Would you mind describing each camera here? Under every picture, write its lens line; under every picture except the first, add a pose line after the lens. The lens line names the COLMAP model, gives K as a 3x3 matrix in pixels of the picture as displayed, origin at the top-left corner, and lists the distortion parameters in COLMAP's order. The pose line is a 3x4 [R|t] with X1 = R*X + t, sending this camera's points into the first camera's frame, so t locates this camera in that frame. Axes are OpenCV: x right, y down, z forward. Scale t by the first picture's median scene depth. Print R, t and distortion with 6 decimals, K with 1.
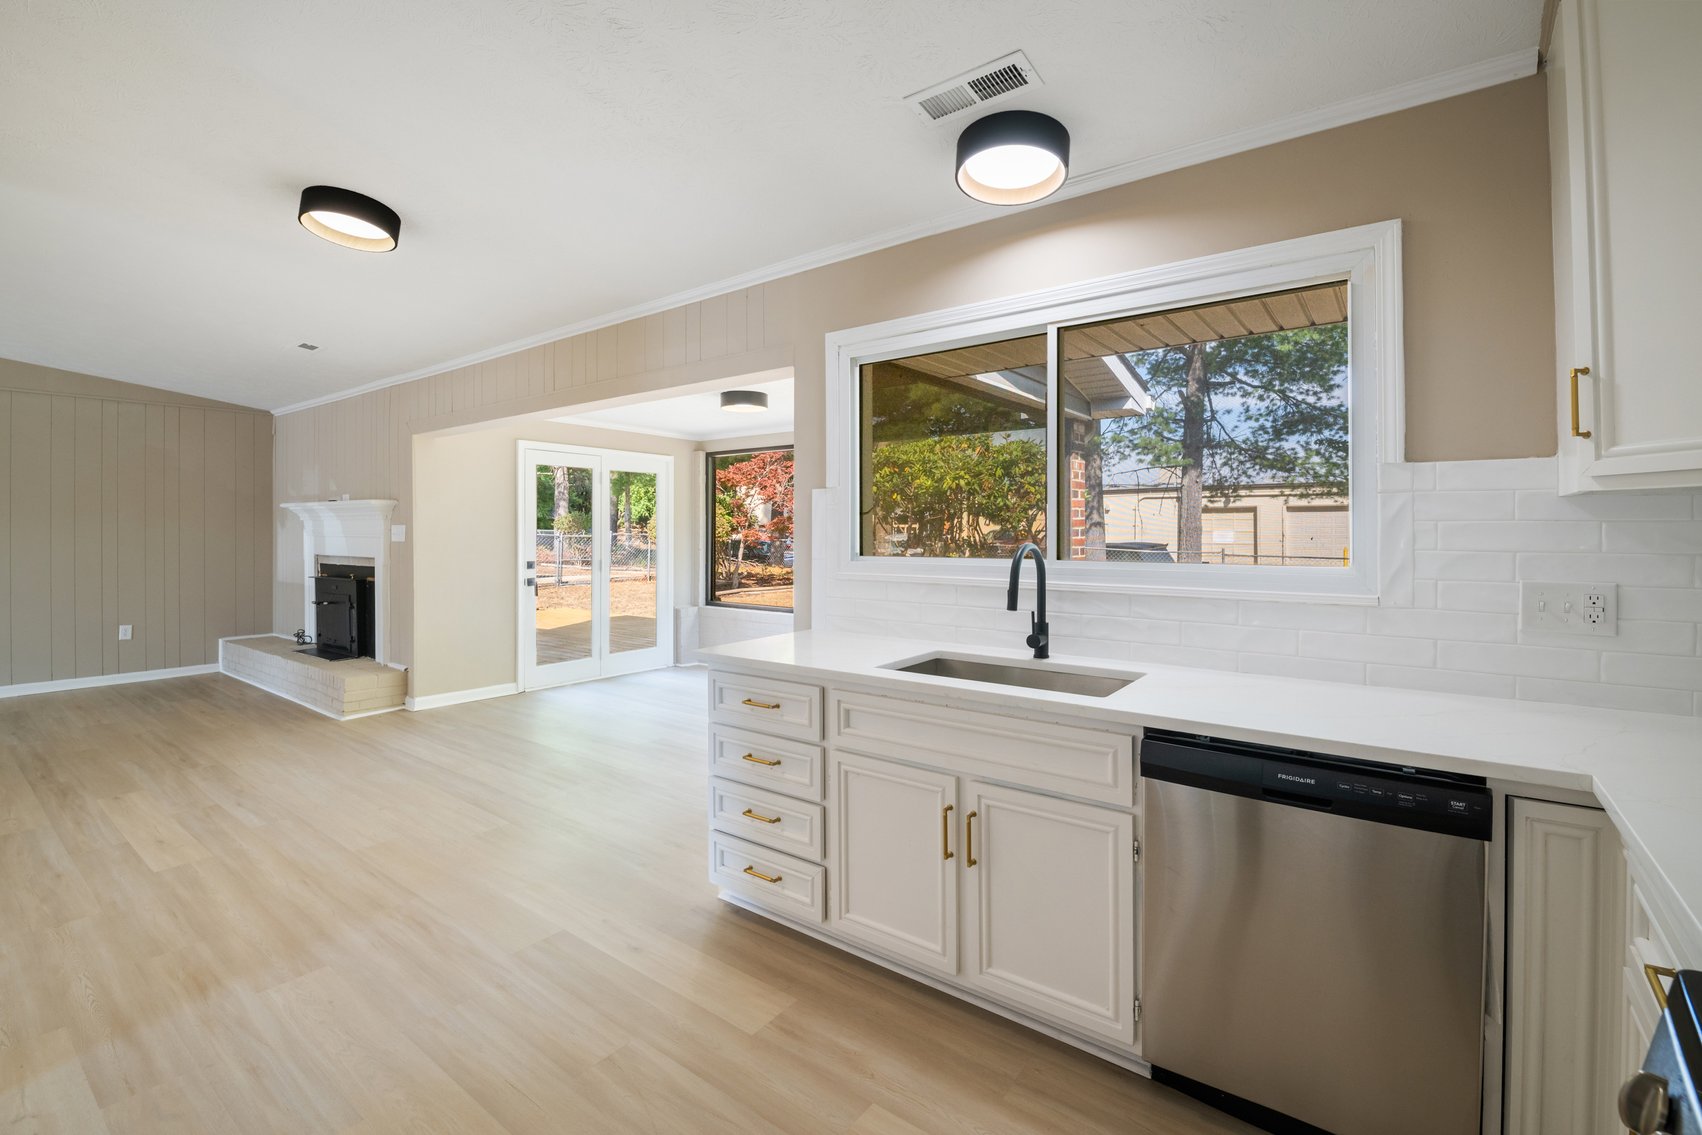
lens RADIAL K [[751.9, 0, 848.3], [0, 751.9, 536.3], [0, 0, 1]] dist [-0.000024, 0.000019]
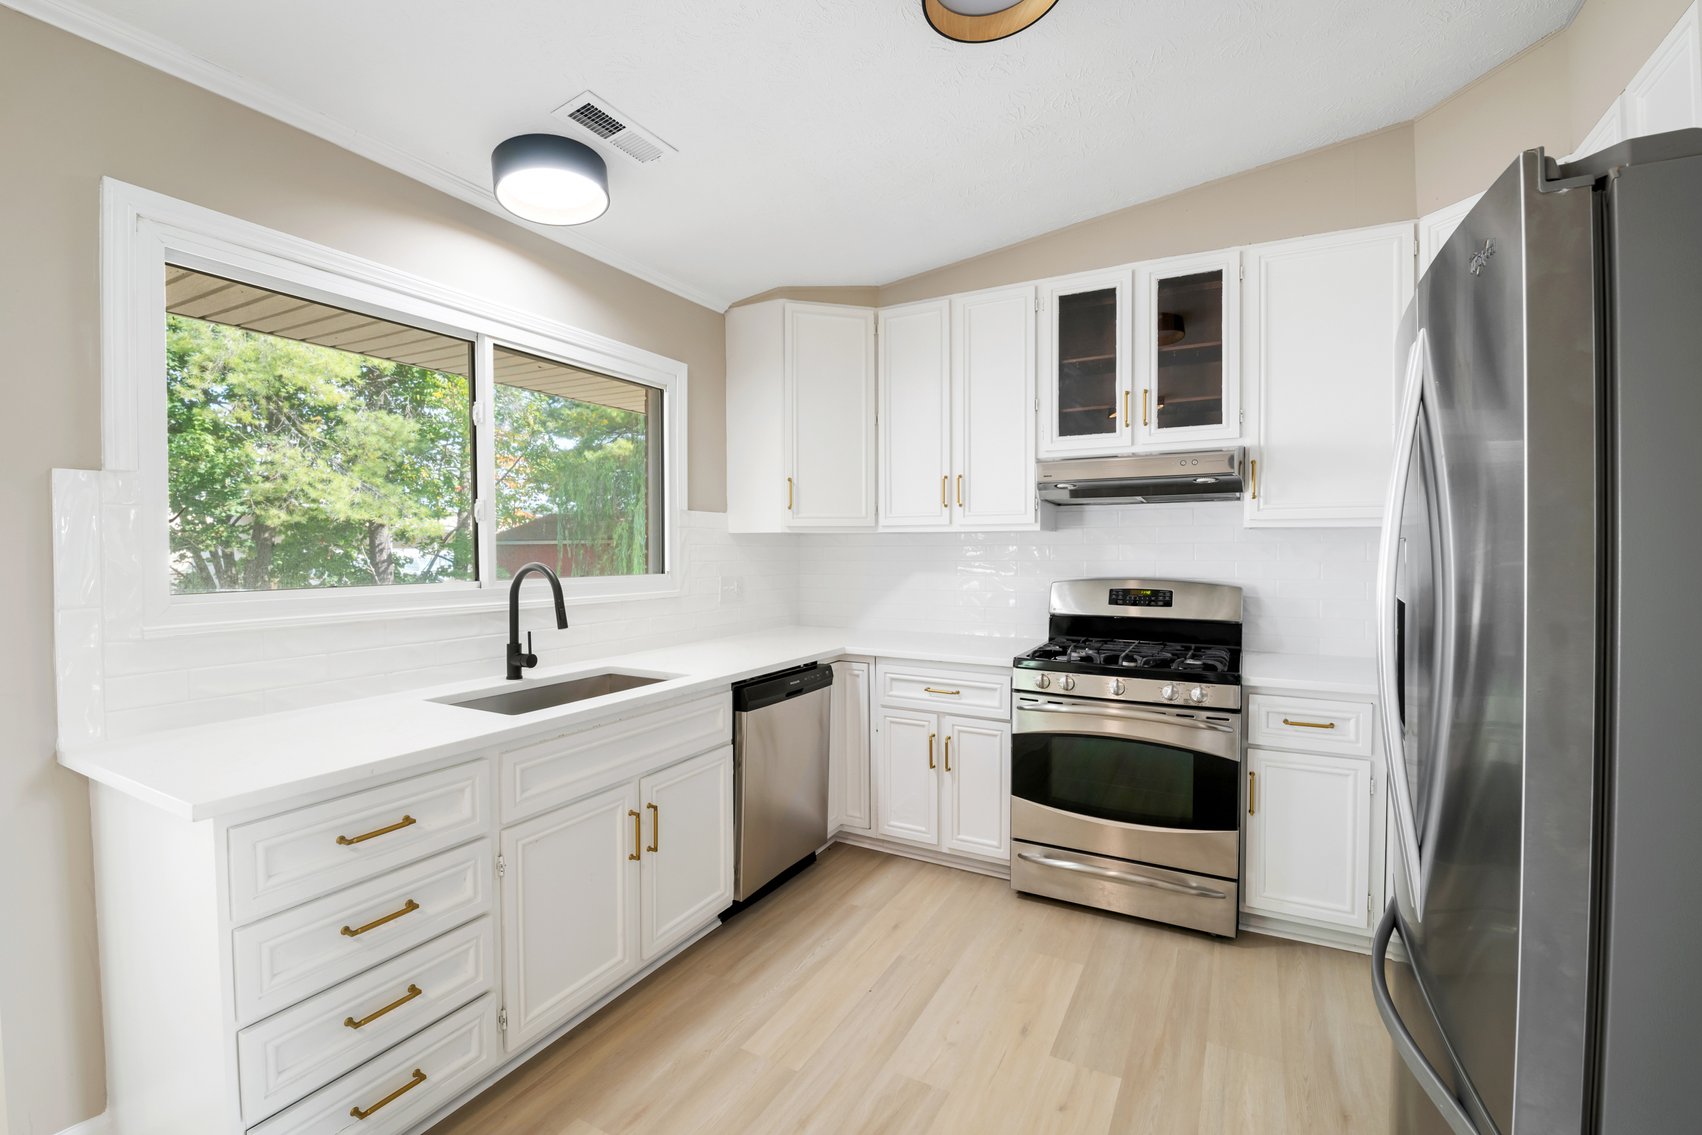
lens RADIAL K [[757.4, 0, 851.0], [0, 757.4, 567.5], [0, 0, 1]] dist [-0.001278, -0.000303]
pose [[-0.146330, -0.024503, 0.988932, -0.989081], [0.009843, 0.999608, 0.026224, -0.009586], [-0.989187, 0.013571, -0.146032, 0.875693]]
